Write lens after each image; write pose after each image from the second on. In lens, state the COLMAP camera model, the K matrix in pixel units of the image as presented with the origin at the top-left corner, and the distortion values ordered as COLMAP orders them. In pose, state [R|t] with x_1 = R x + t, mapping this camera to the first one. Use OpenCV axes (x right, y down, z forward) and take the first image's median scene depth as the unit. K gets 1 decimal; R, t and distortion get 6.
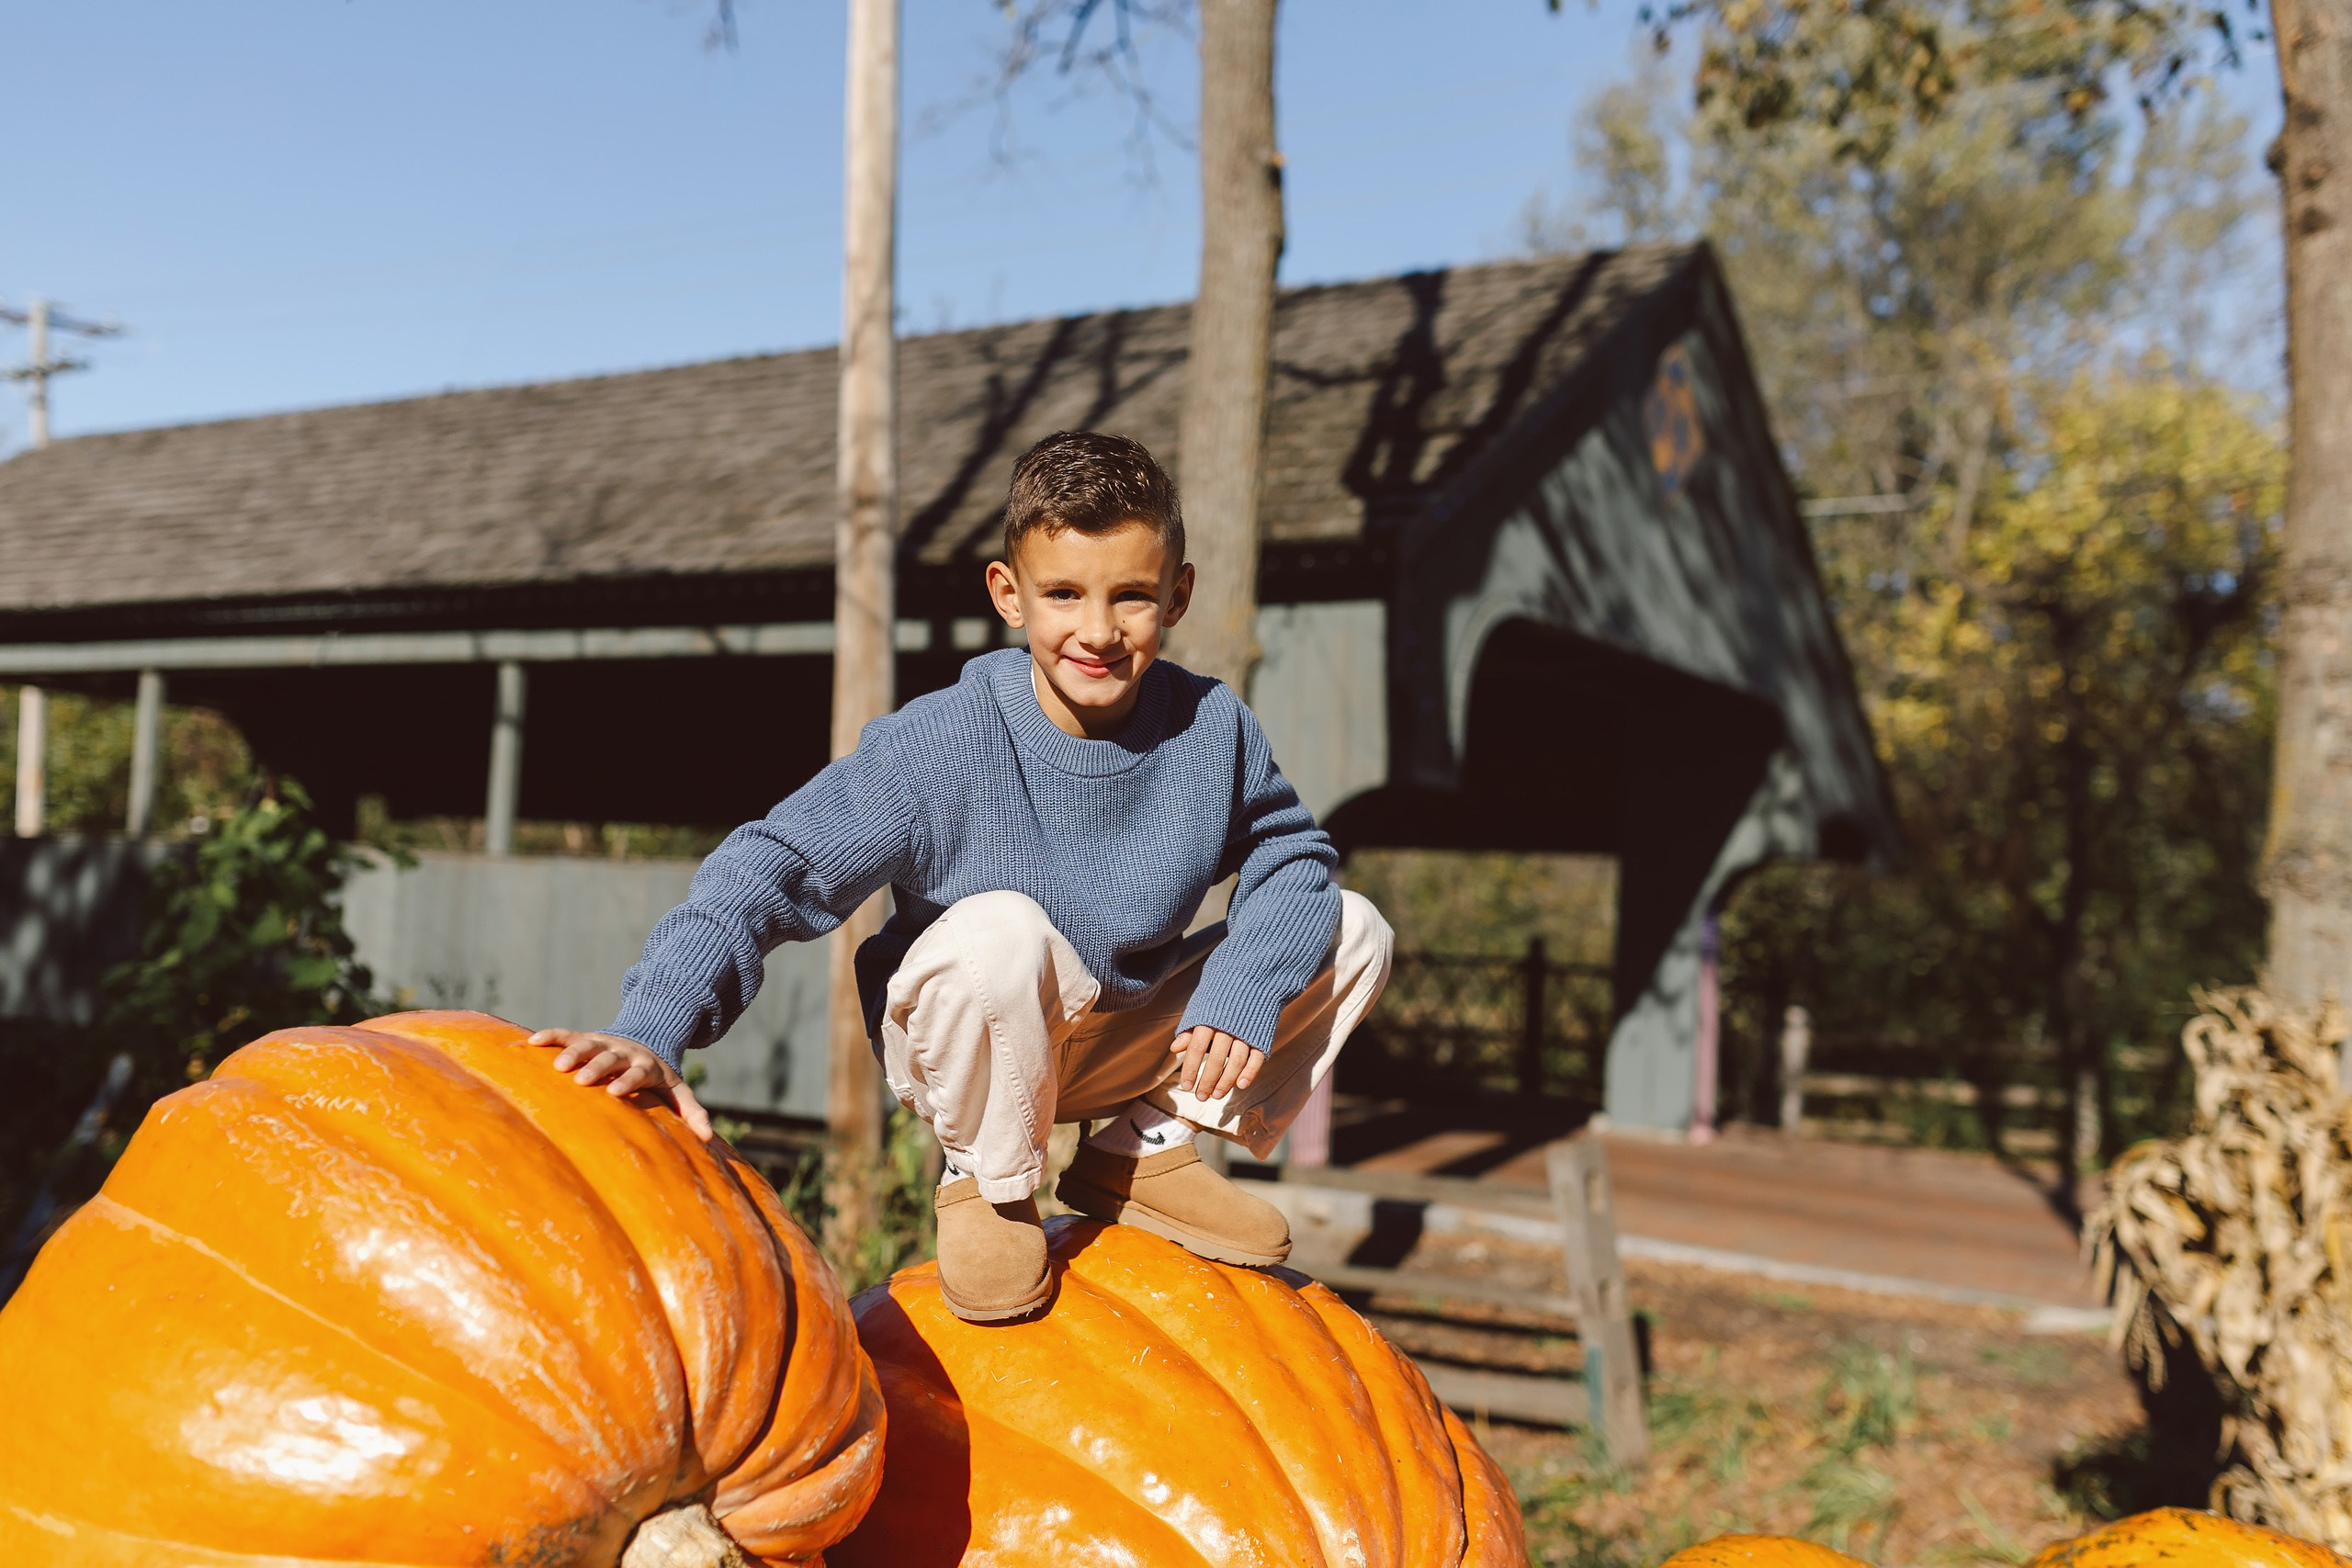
lens RADIAL K [[2386.9, 0, 1160.7], [0, 2386.9, 788.6], [0, 0, 1]] dist [-0.002009, 0.012136]
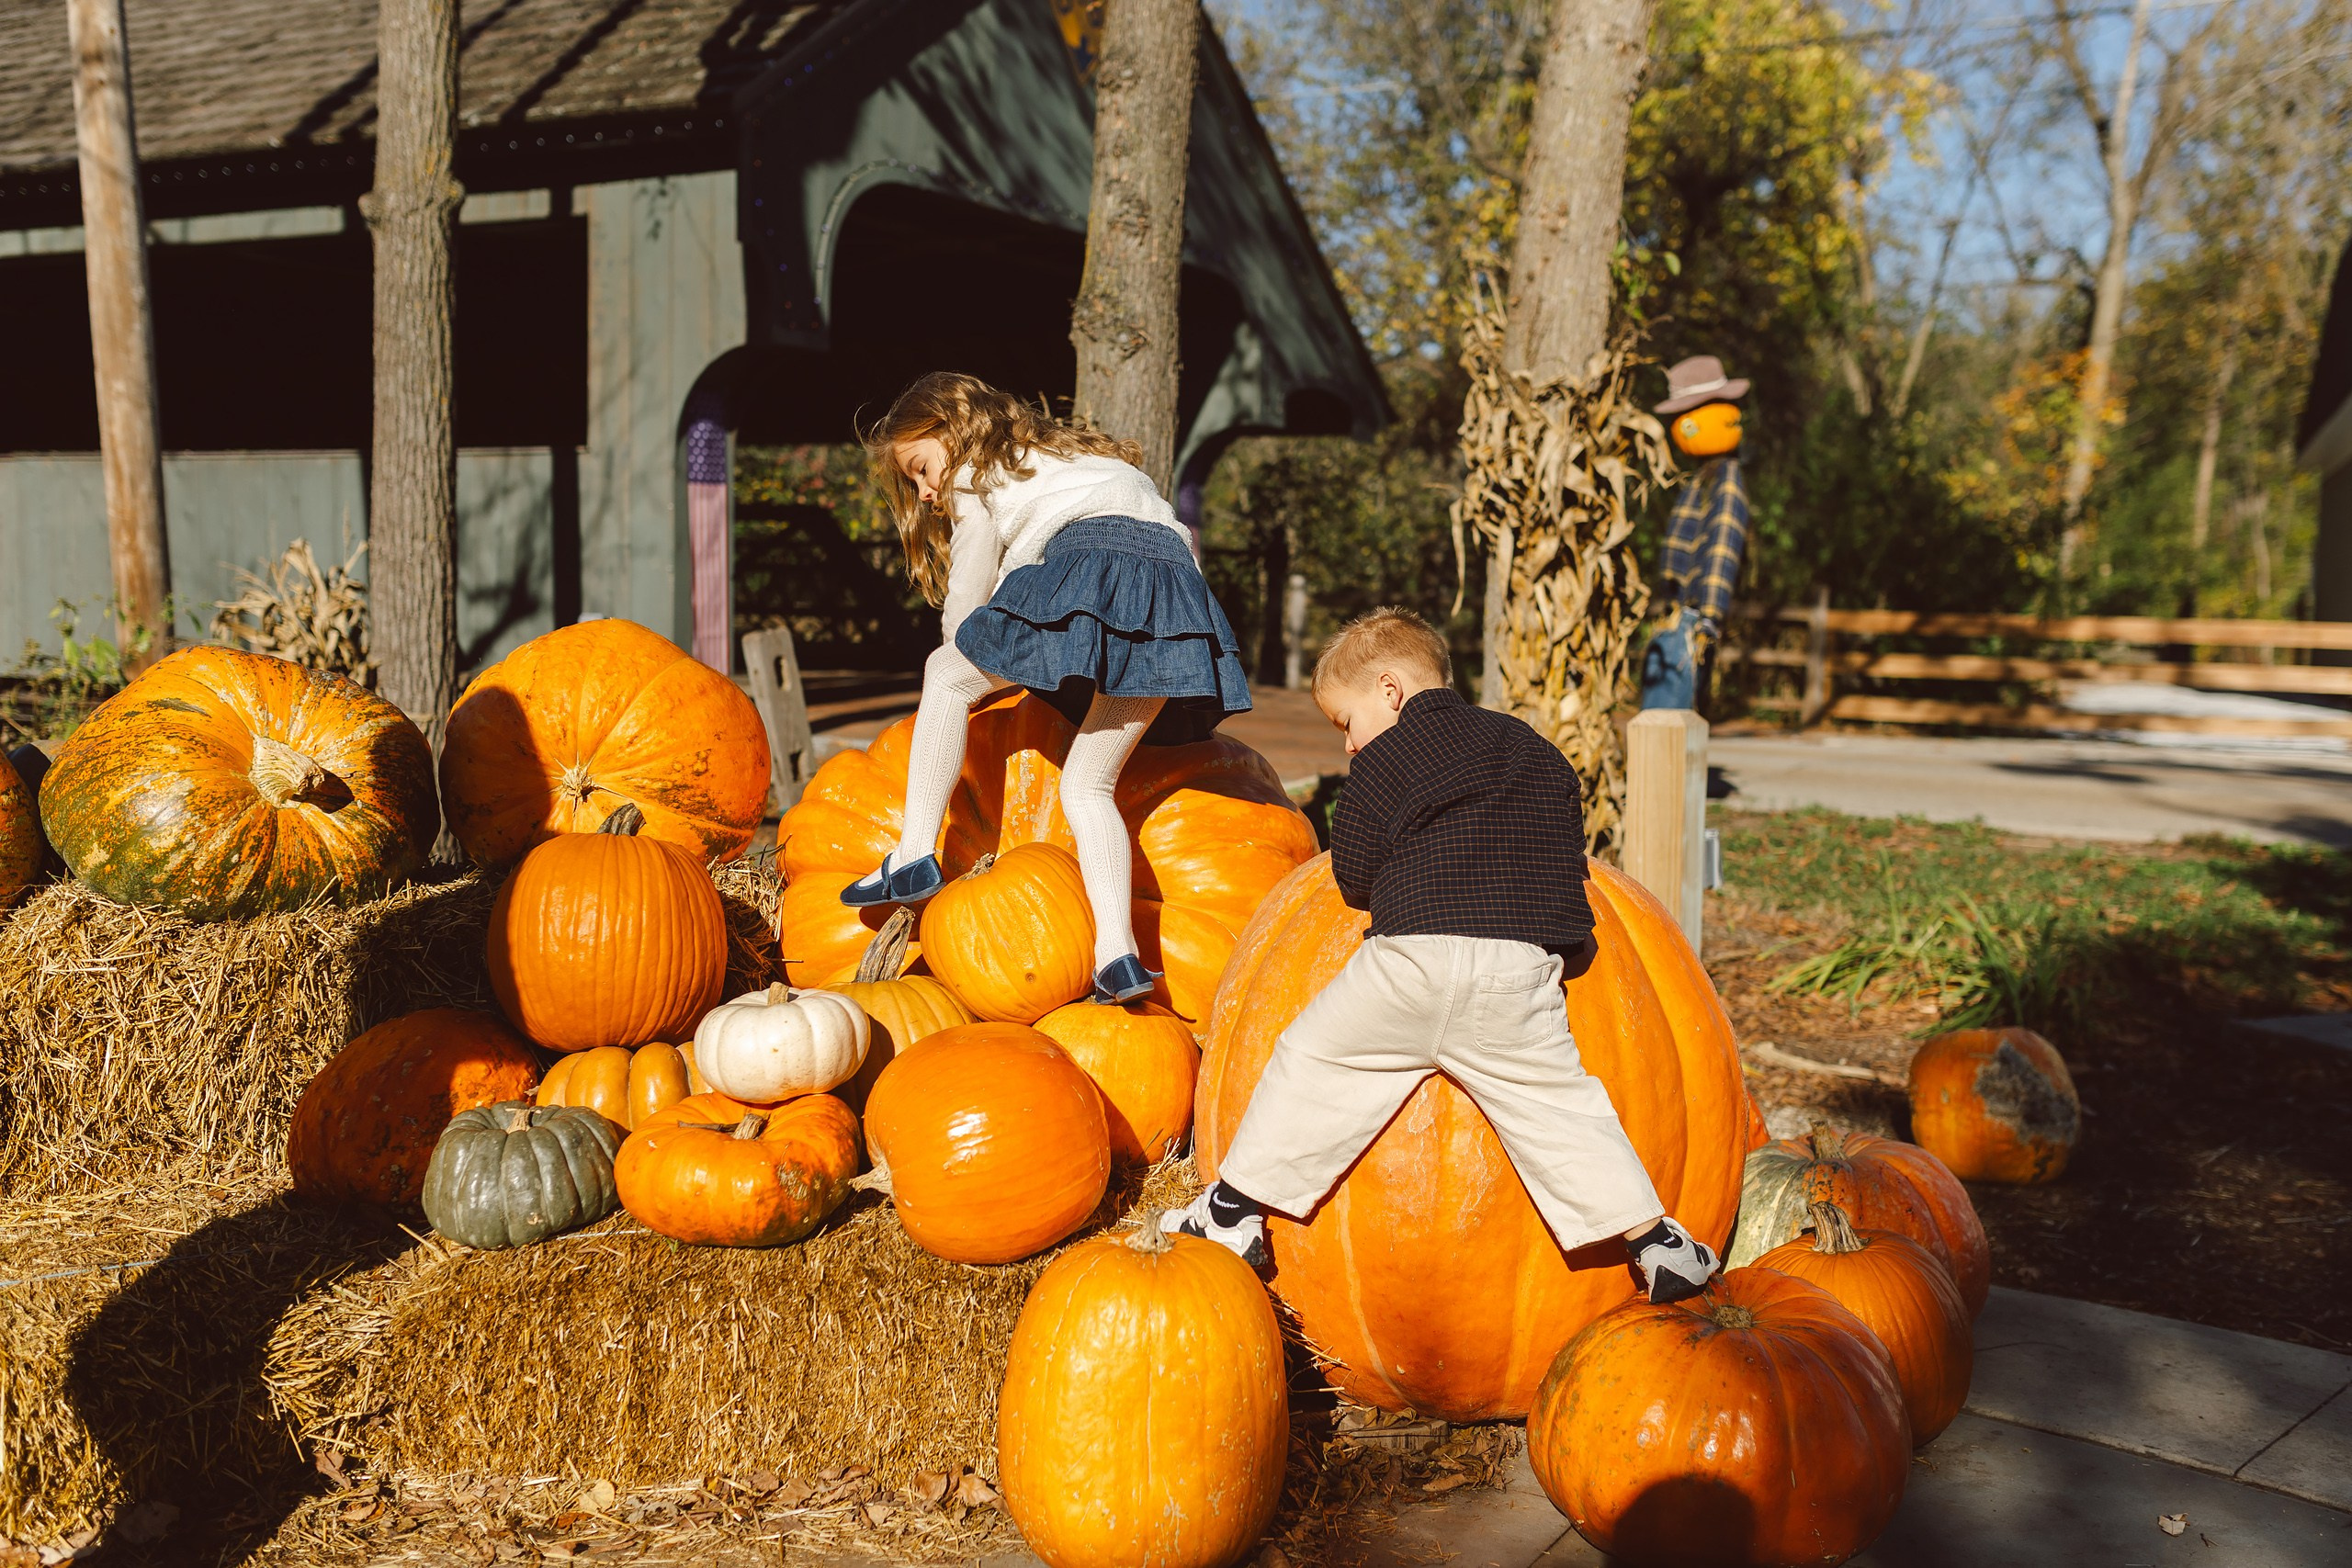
lens RADIAL K [[2365.1, 0, 1147.4], [0, 2365.1, 764.9], [0, 0, 1]] dist [0.000841, 0.018884]
pose [[0.994801, -0.045293, 0.091208, 0.139078], [0.031735, 0.988929, 0.144954, 0.030646], [-0.096764, -0.141306, 0.985226, -0.071538]]
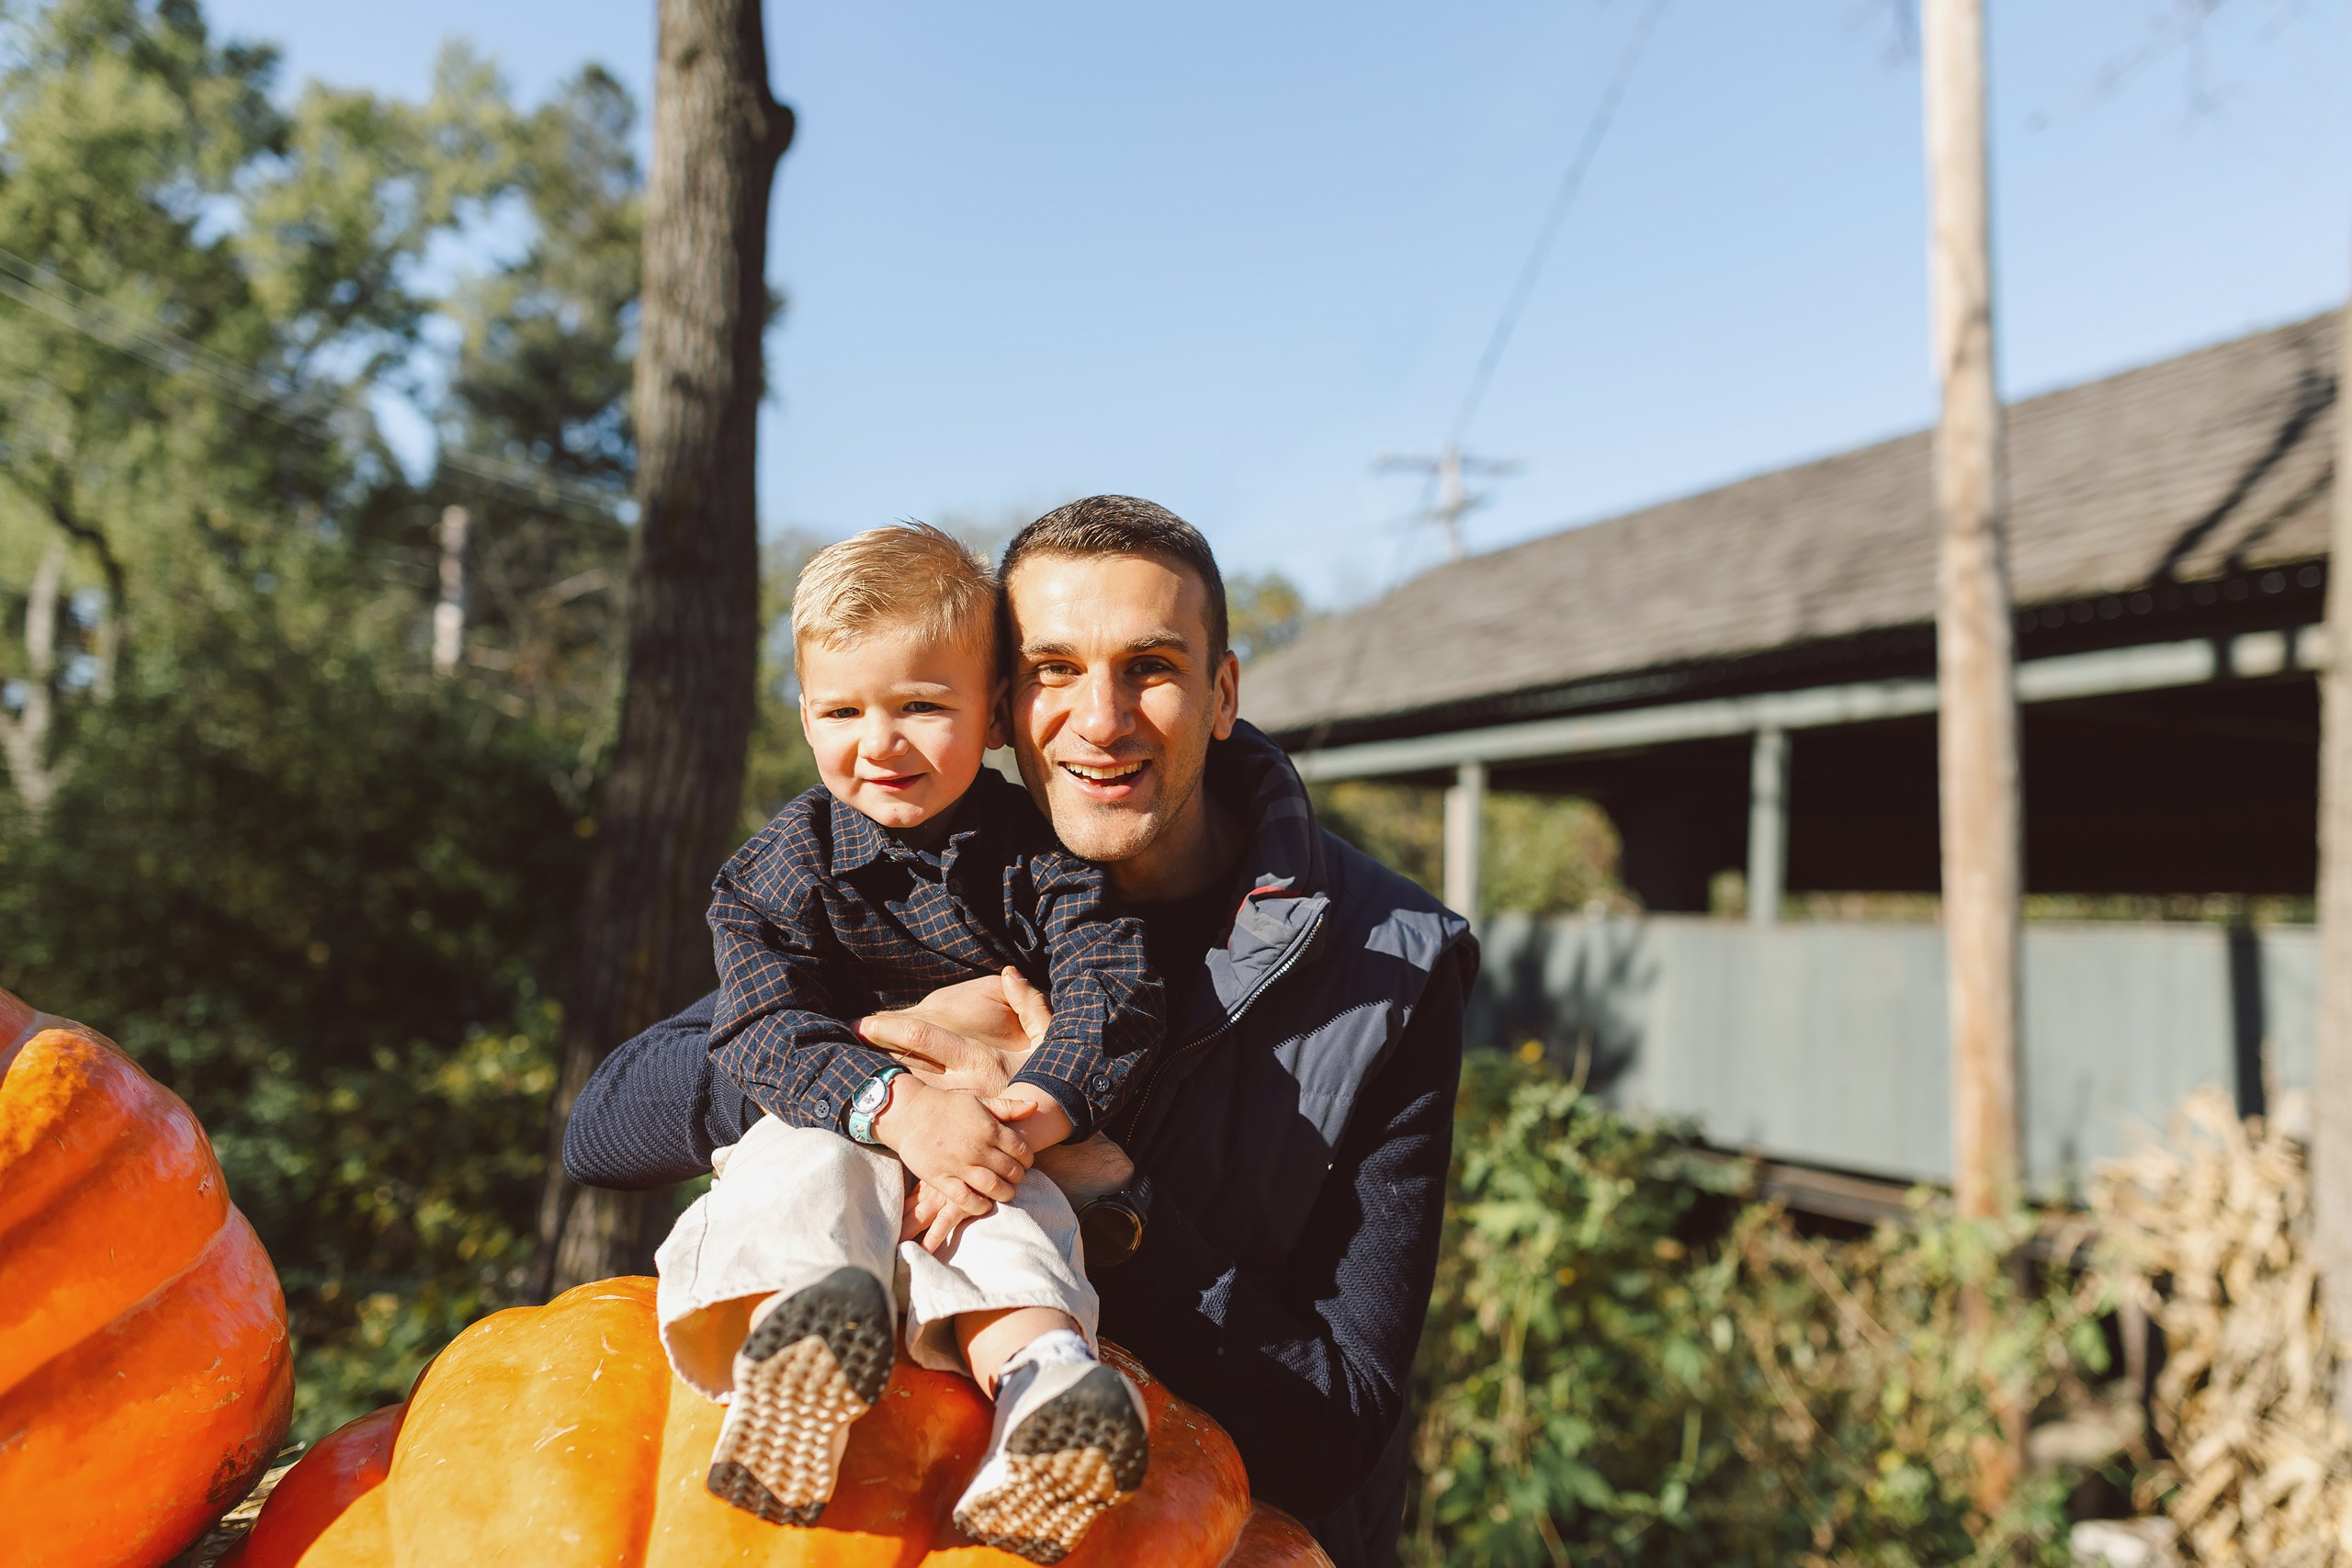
lens RADIAL K [[2323.0, 0, 1145.7], [0, 2323.0, 781.5], [0, 0, 1]] dist [-0.003844, 0.020388]
pose [[0.821895, -0.054333, -0.567042, 0.067728], [0.030158, 0.998195, -0.051934, 0.012211], [0.568841, 0.025584, 0.822050, 0.071014]]
